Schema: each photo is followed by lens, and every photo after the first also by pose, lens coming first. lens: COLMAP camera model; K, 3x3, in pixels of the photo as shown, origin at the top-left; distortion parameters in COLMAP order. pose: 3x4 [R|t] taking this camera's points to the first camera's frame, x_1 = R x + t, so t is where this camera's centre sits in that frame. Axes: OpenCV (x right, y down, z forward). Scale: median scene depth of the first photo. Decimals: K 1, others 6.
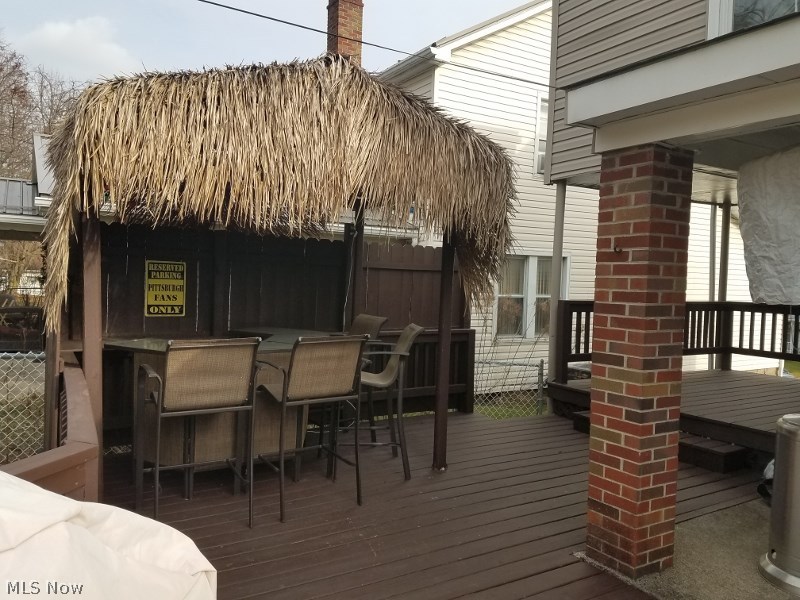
lens RADIAL K [[610.5, 0, 401.9], [0, 610.5, 304.3], [0, 0, 1]] dist [-0.001567, -0.004713]
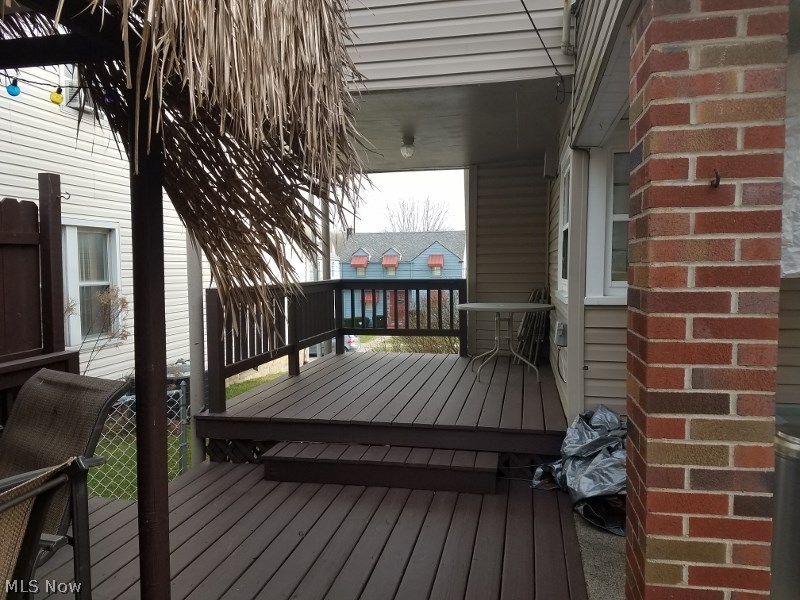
lens RADIAL K [[610.5, 0, 401.9], [0, 610.5, 304.3], [0, 0, 1]] dist [-0.001567, -0.004713]
pose [[0.665115, -0.073689, 0.743096, -0.083196], [0.049953, 0.997281, 0.054184, -0.013301], [-0.745068, 0.001081, 0.666987, 0.381950]]
